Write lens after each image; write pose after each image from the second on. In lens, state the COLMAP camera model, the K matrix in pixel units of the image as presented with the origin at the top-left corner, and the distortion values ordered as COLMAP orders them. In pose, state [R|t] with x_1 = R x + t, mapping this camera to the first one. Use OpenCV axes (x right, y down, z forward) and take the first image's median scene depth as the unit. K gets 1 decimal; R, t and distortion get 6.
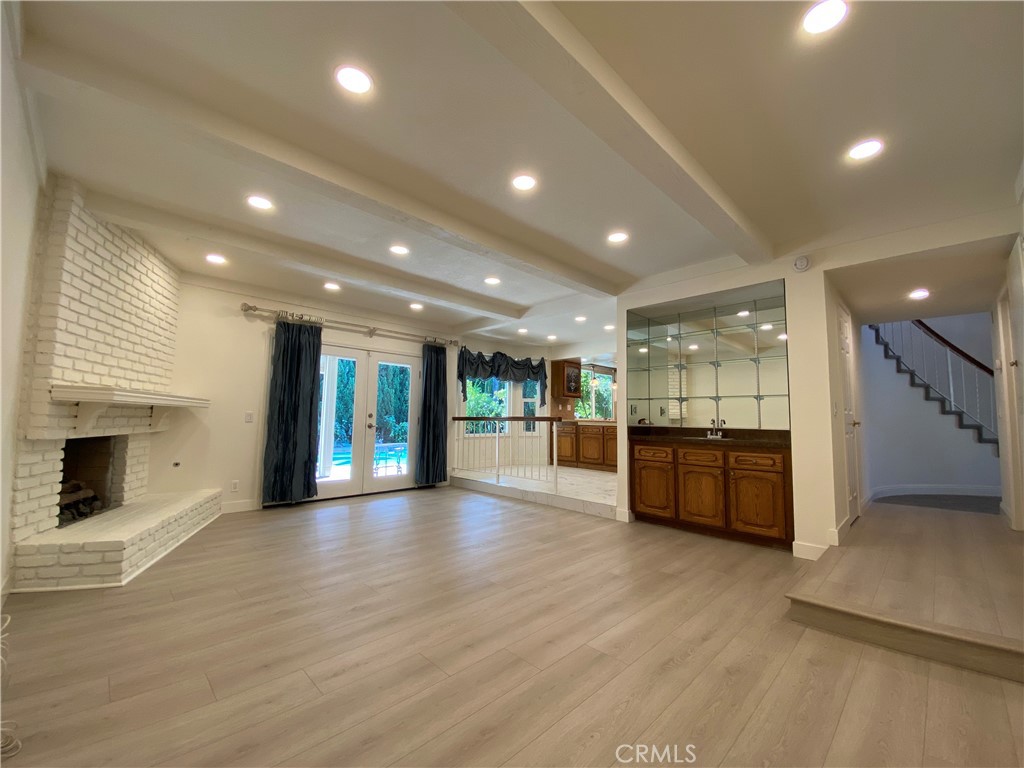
lens RADIAL K [[416.2, 0, 515.6], [0, 416.2, 384.7], [0, 0, 1]] dist [0.006775, -0.012416]
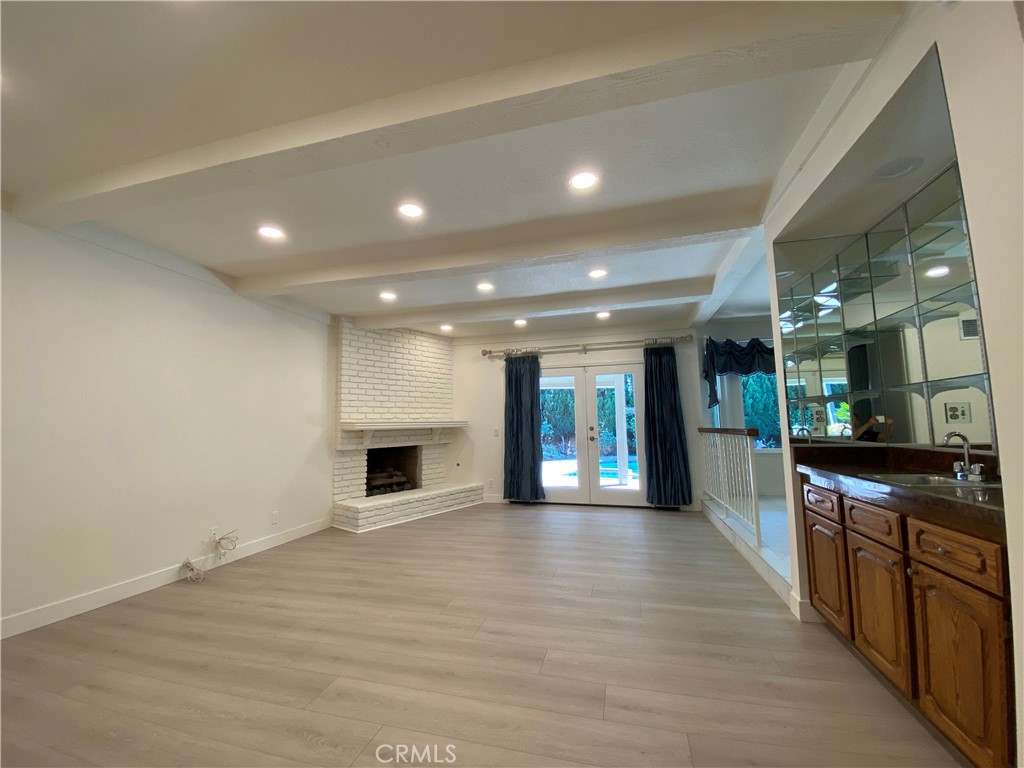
lens RADIAL K [[416.2, 0, 510.0], [0, 416.2, 382.3], [0, 0, 1]] dist [0.006775, -0.012416]
pose [[0.501734, -0.110774, -0.857900, 0.618879], [0.095253, 0.992810, -0.072487, 0.020384], [0.859762, -0.045349, 0.508678, 0.422180]]
